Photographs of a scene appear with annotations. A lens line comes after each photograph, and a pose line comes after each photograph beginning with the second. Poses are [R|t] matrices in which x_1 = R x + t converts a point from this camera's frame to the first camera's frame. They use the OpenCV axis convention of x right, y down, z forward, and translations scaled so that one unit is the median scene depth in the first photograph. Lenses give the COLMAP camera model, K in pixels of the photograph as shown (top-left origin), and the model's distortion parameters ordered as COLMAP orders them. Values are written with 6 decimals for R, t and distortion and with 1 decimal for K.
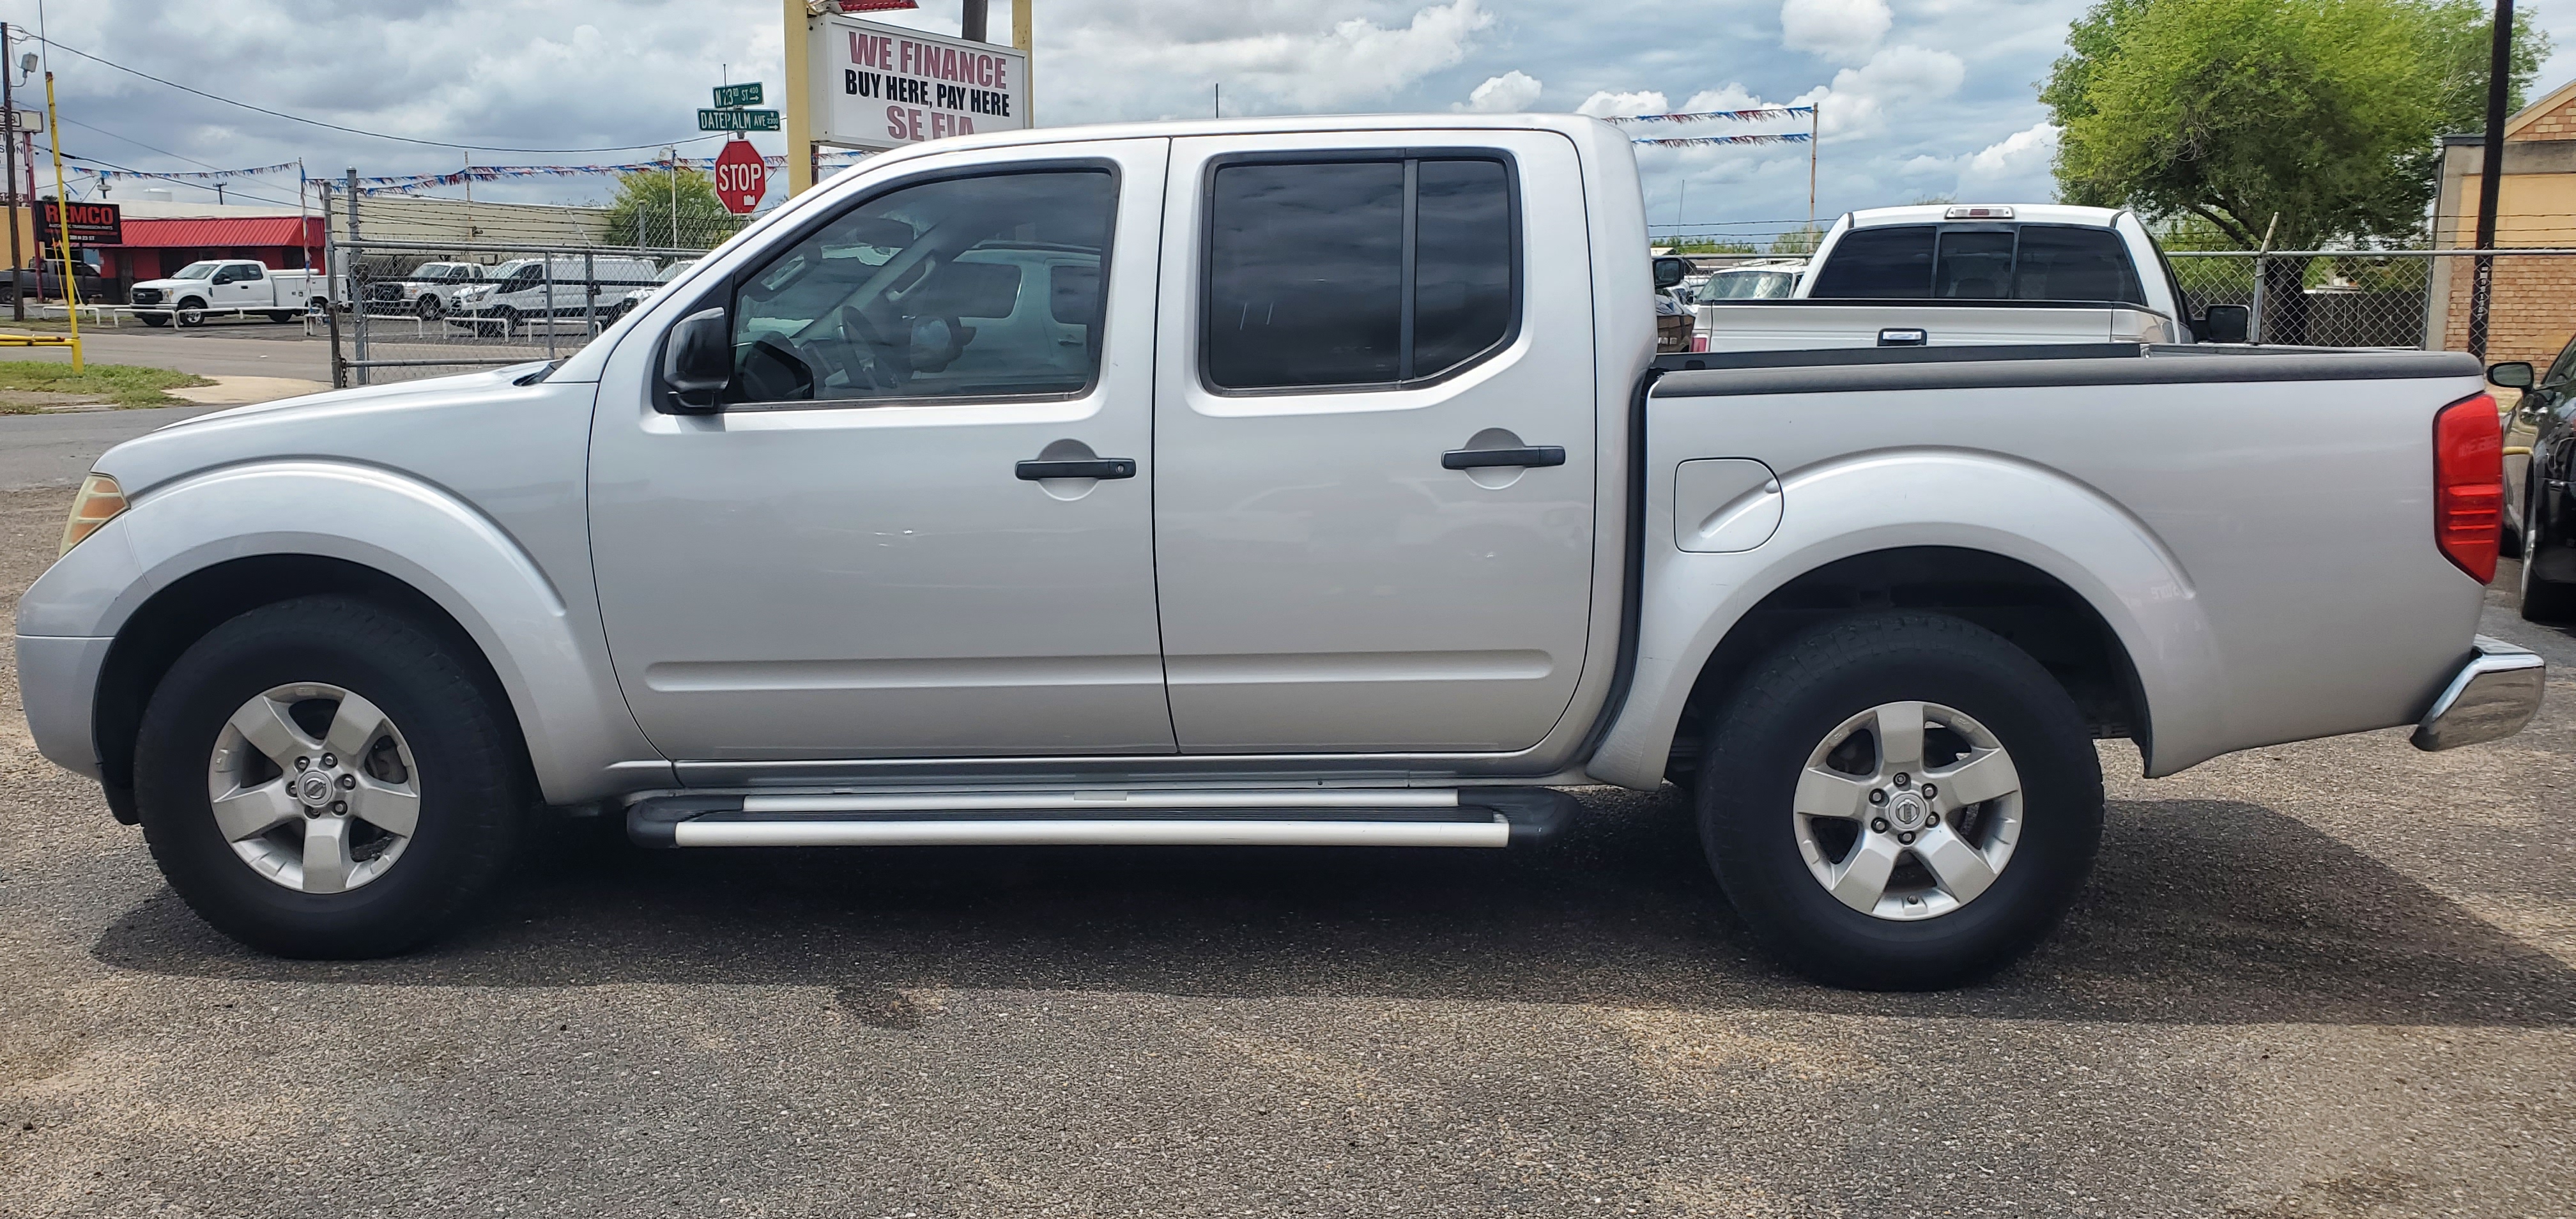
lens RADIAL K [[2010.0, 0, 1285.8], [0, 2010.0, 548.3], [0, 0, 1]] dist [0.051723, -0.055440]
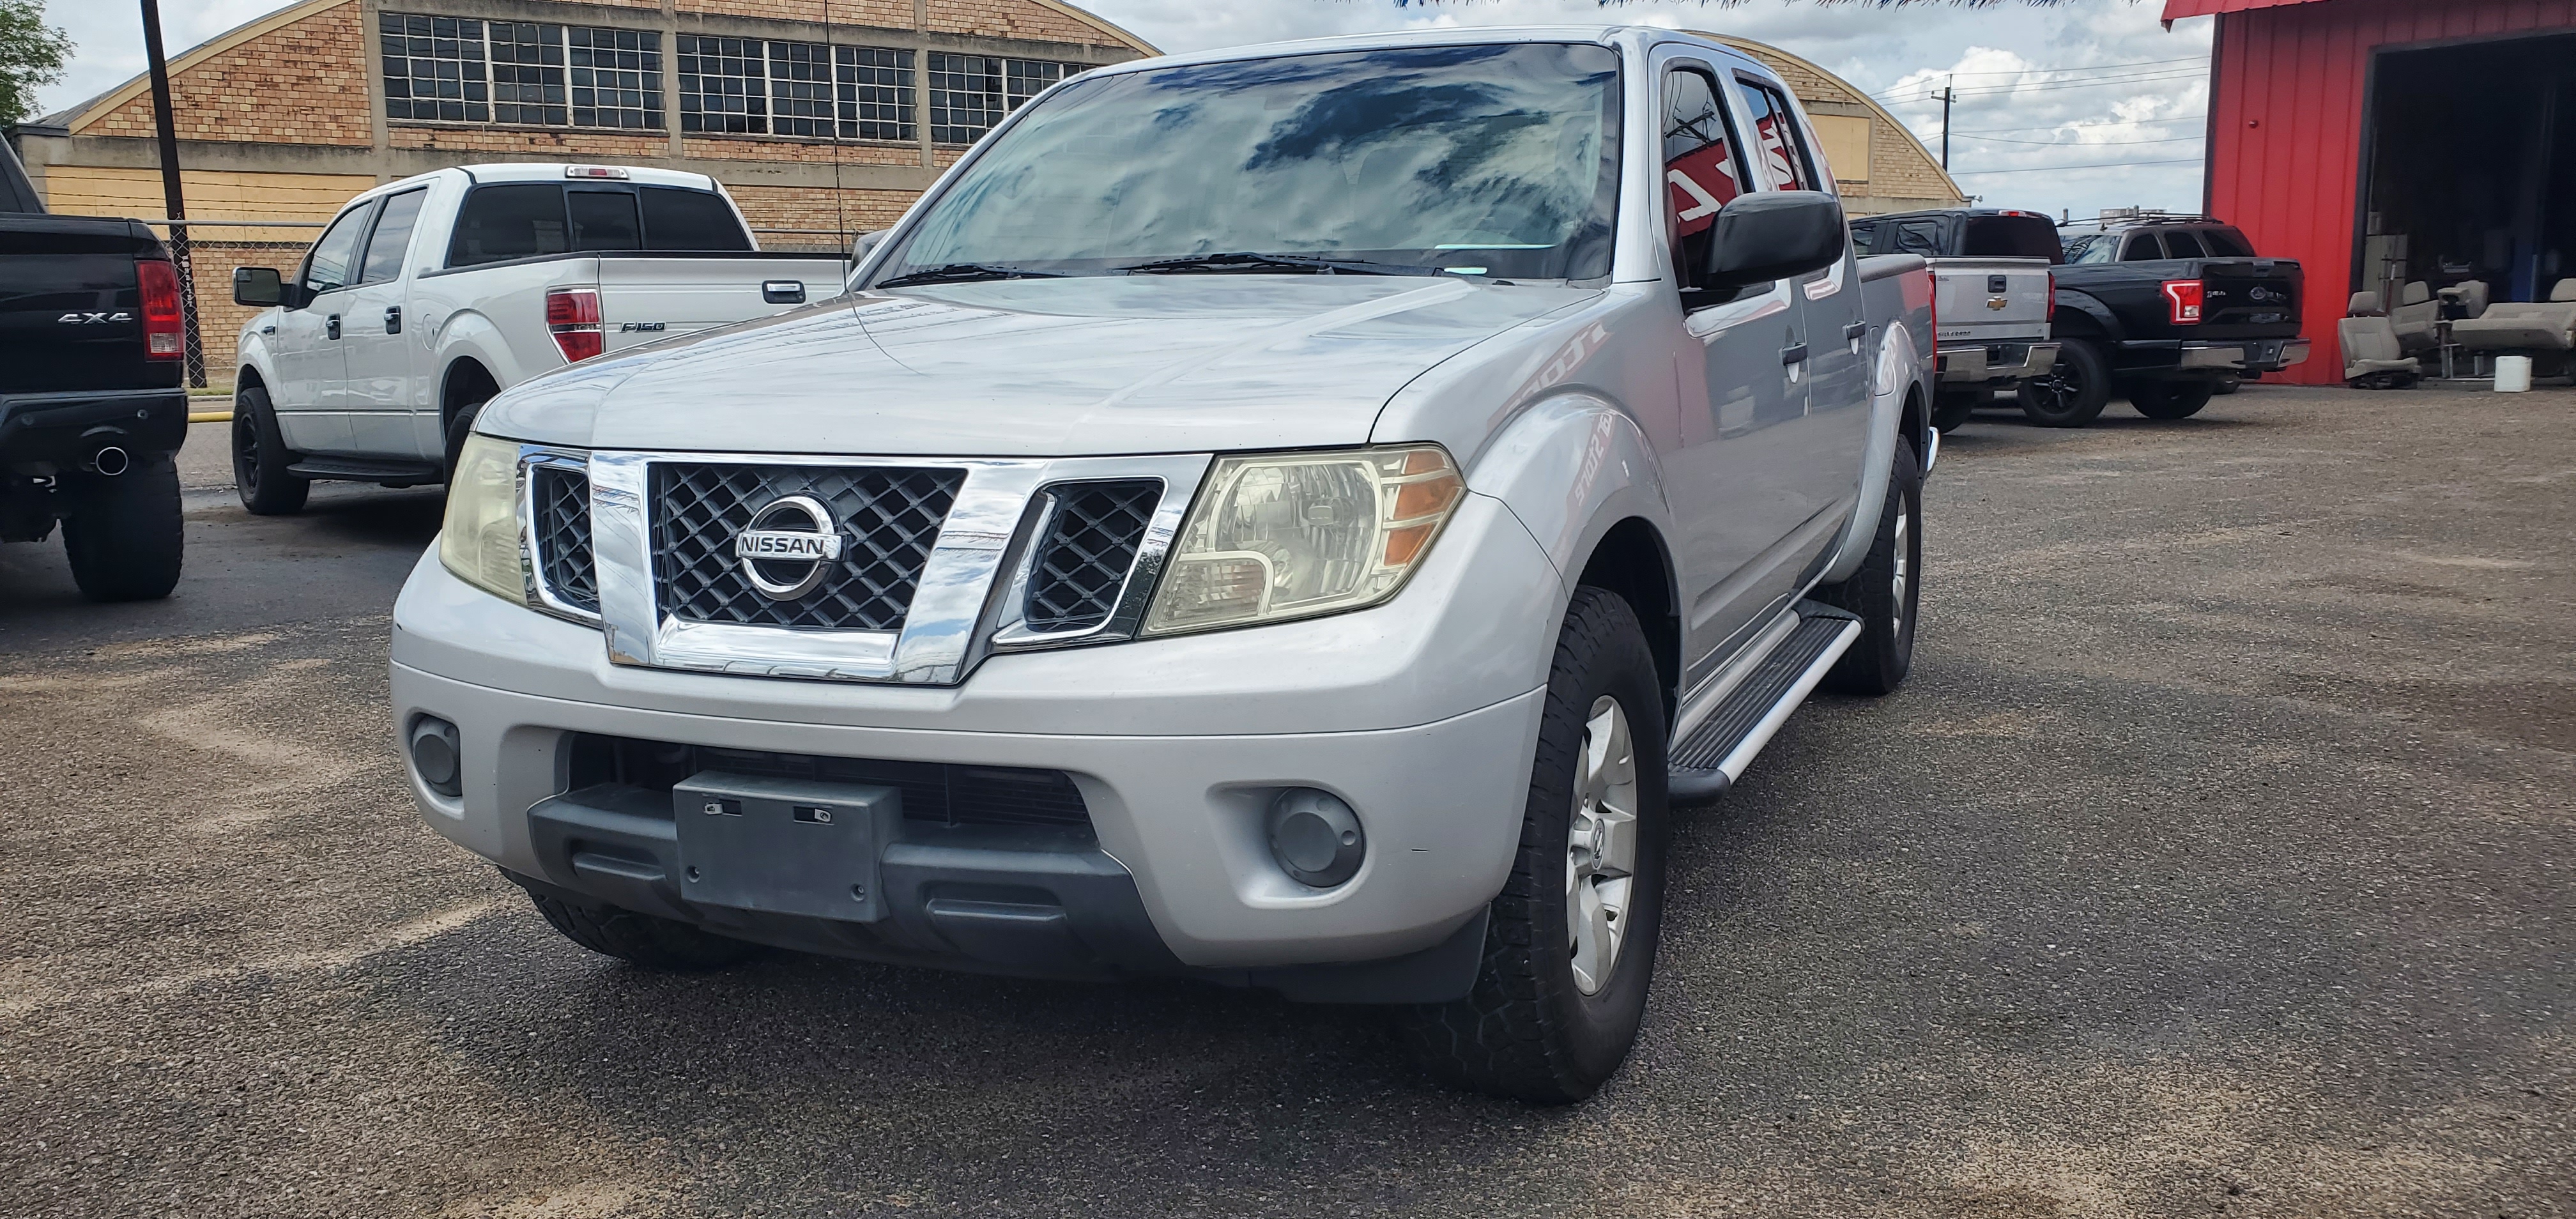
lens RADIAL K [[2010.0, 0, 1285.8], [0, 2010.0, 548.3], [0, 0, 1]] dist [0.051723, -0.055440]
pose [[0.374797, -0.132331, 0.917614, -0.920838], [0.134727, 0.987028, 0.087312, -0.050447], [-0.917265, 0.090904, 0.387764, 0.644356]]
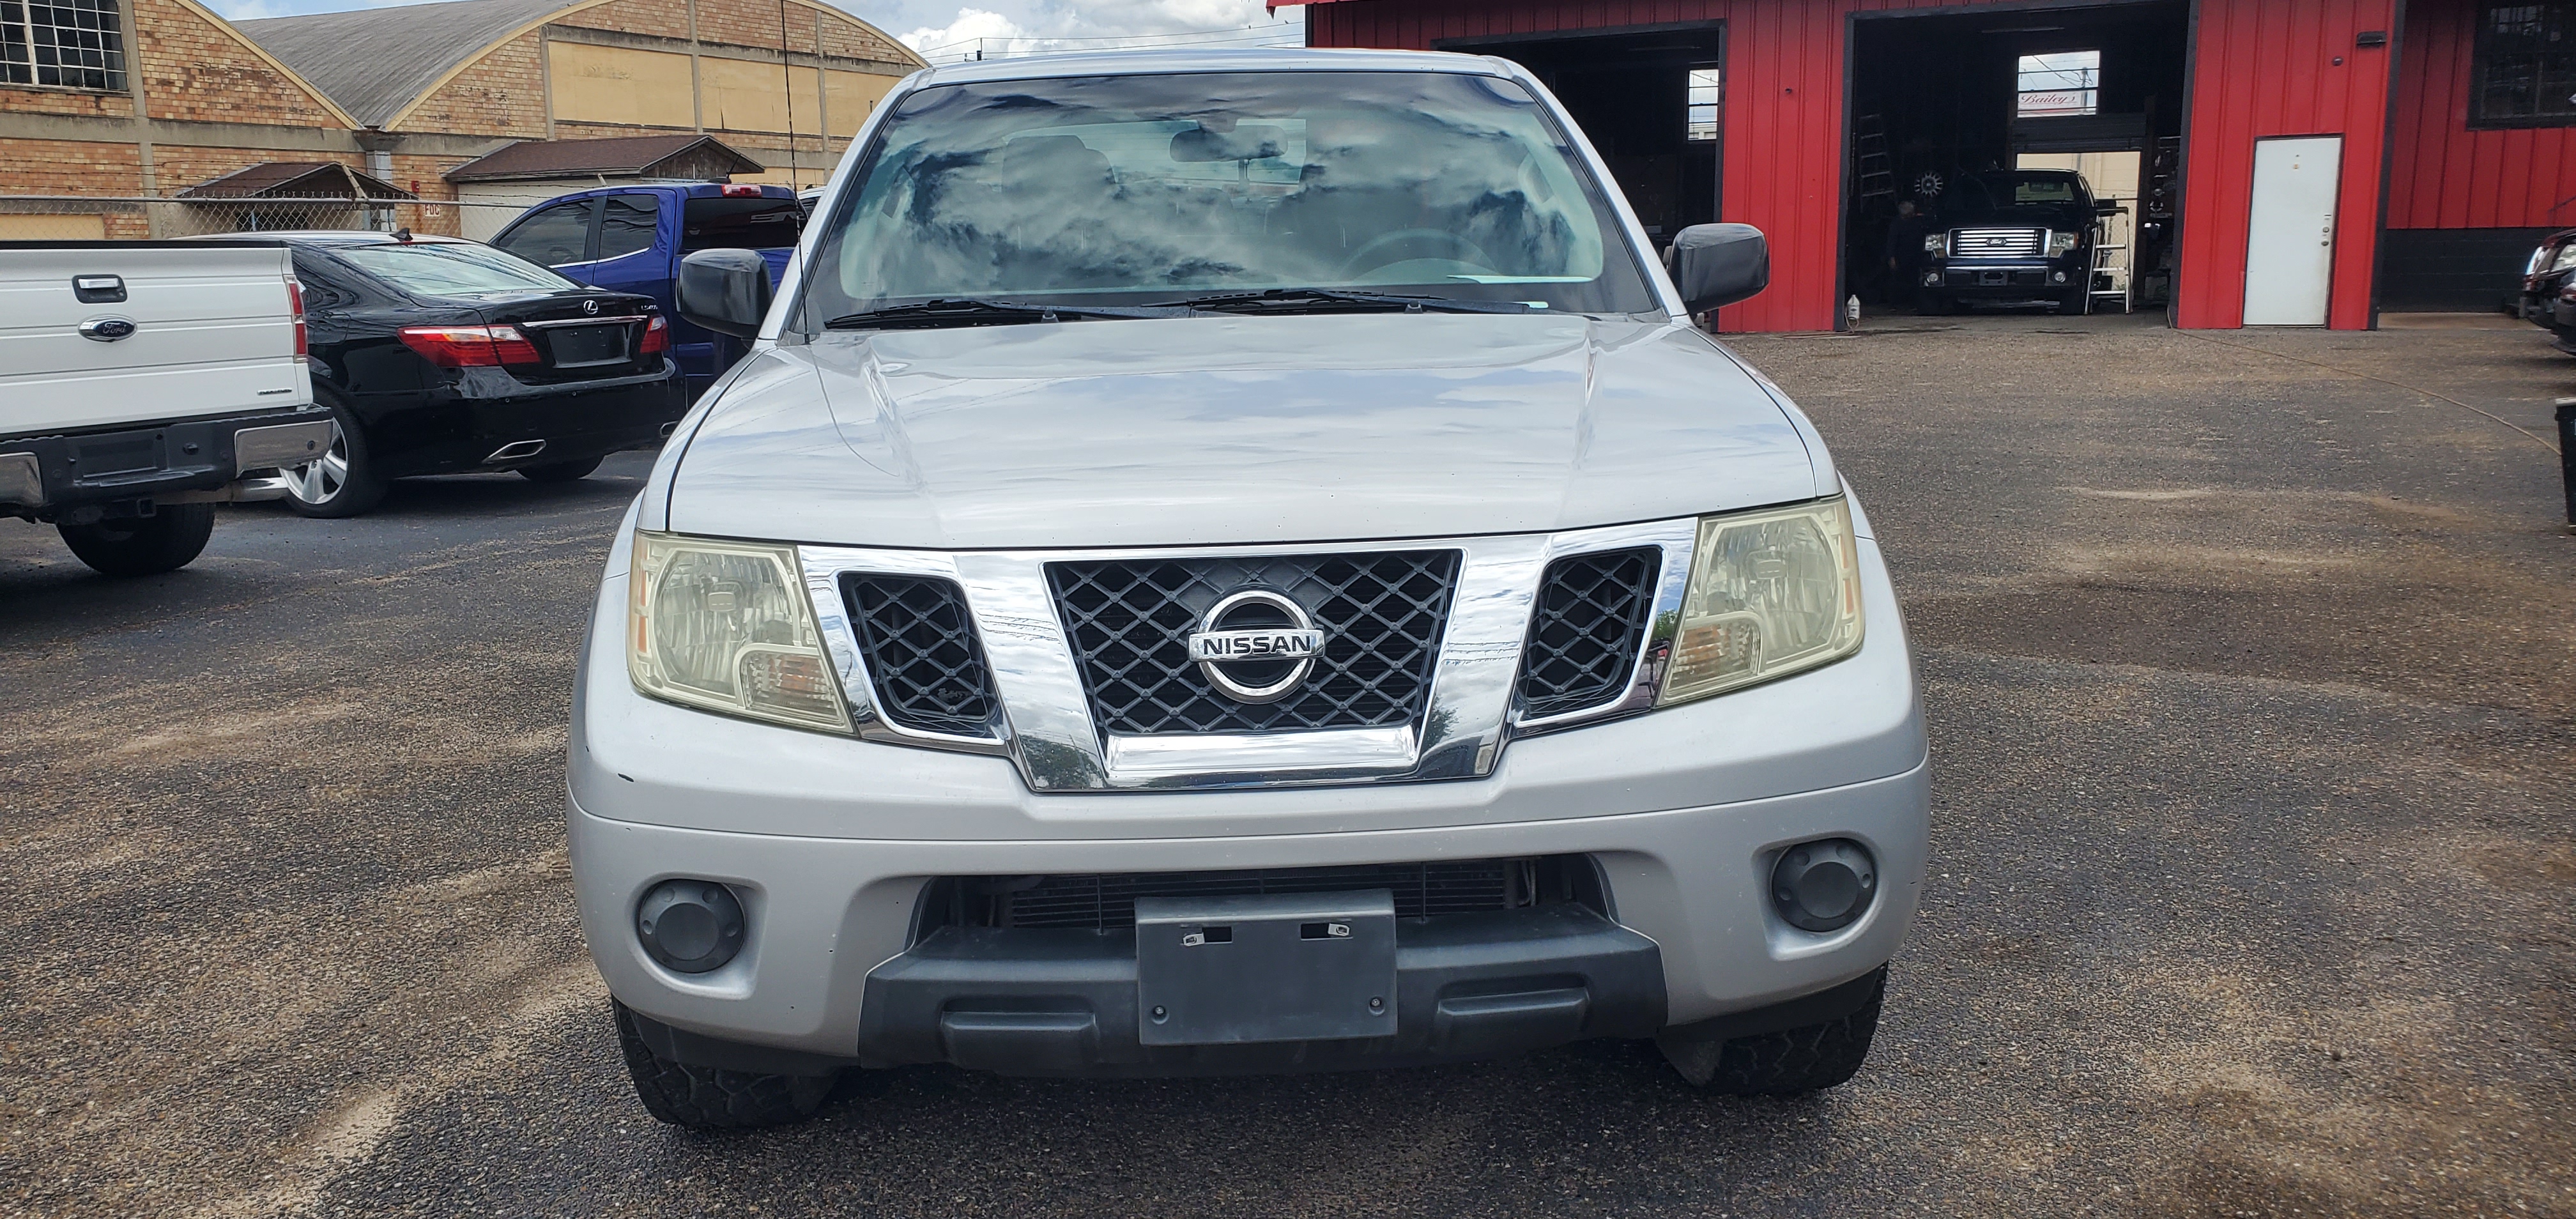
lens RADIAL K [[2010.0, 0, 1285.8], [0, 2010.0, 548.3], [0, 0, 1]] dist [0.051723, -0.055440]
pose [[-0.073008, -0.163515, 0.983836, -0.956319], [0.142668, 0.974611, 0.172569, -0.123081], [-0.987074, 0.152960, -0.047826, 0.960752]]
